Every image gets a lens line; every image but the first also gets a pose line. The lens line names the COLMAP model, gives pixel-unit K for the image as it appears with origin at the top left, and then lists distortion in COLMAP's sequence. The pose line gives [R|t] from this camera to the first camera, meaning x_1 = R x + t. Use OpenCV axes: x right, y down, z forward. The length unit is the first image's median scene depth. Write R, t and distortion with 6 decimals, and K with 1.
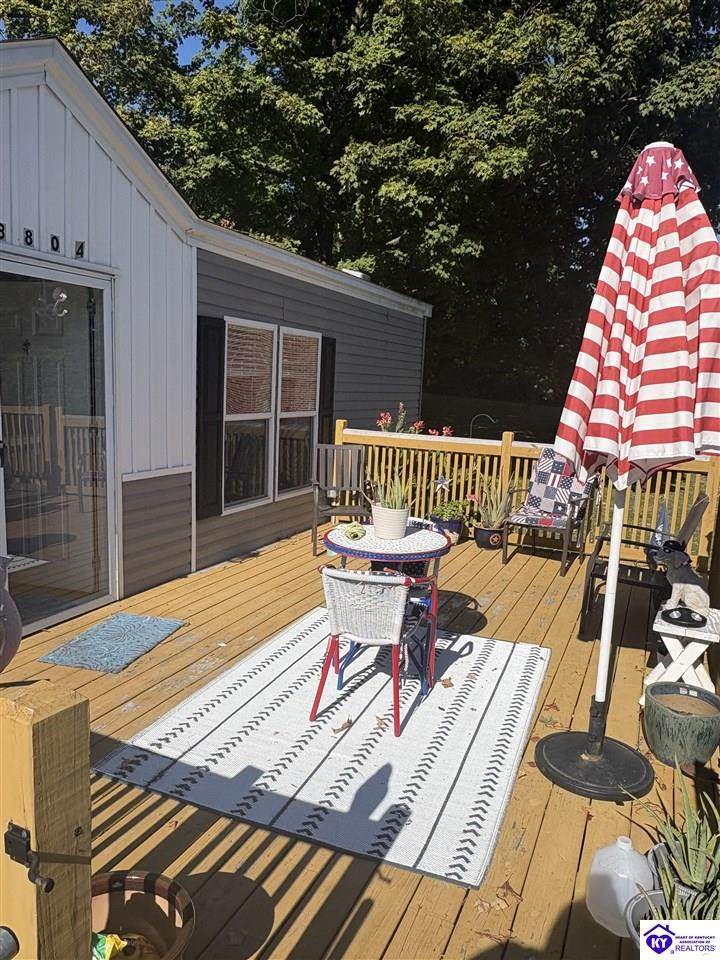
lens RADIAL K [[702.0, 0, 360.0], [0, 702.0, 480.0], [0, 0, 1]] dist [-0.001537, -0.000687]
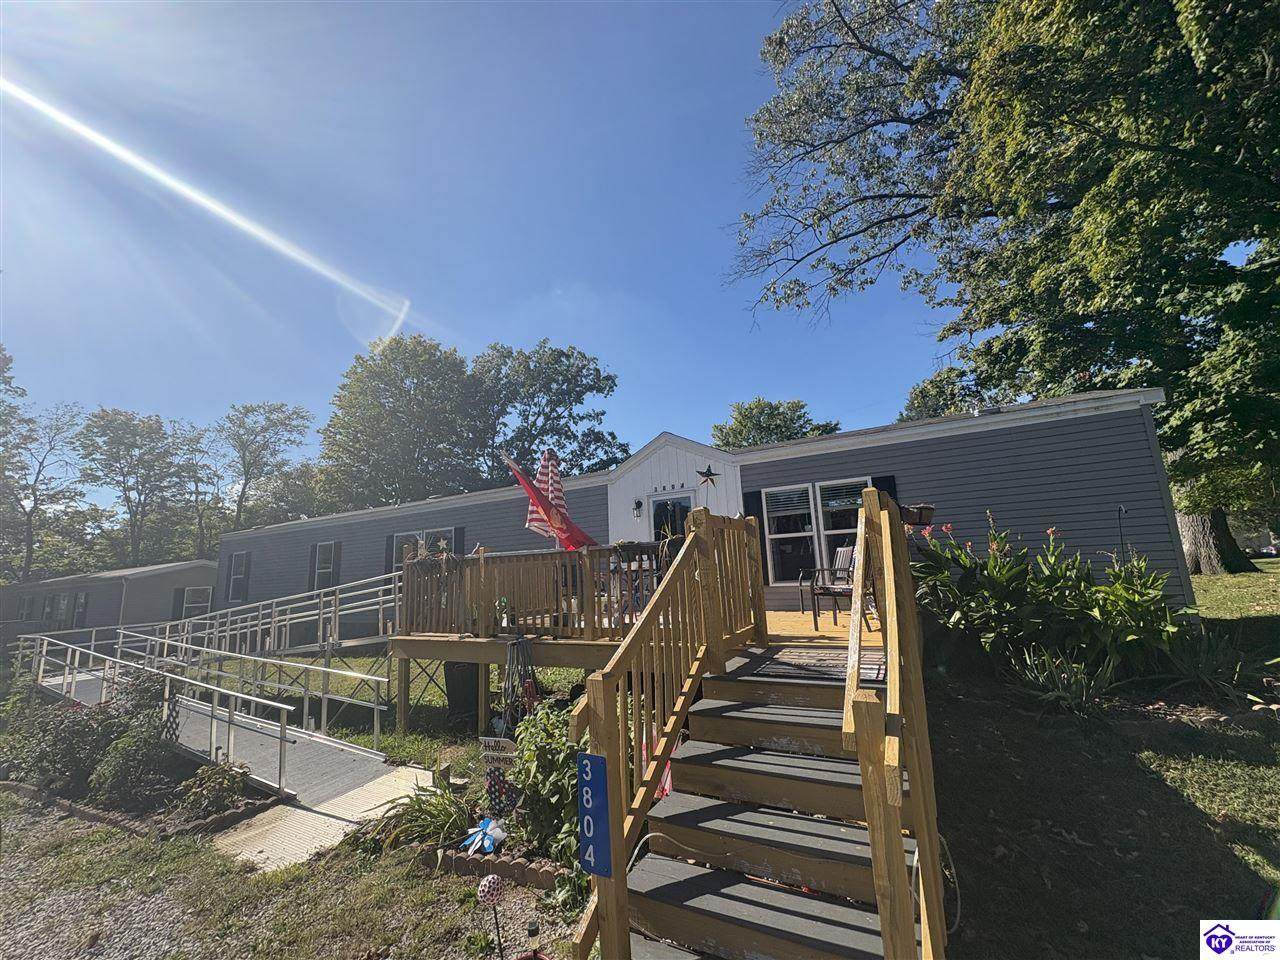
lens RADIAL K [[509.1, 0, 640.0], [0, 509.1, 480.0], [0, 0, 1]] dist [-0.001057, -0.000053]
pose [[-0.098021, -0.218107, -0.970990, 1.316268], [-0.099036, 0.972983, -0.208557, 0.096503], [0.990244, 0.075720, -0.116973, 0.790150]]
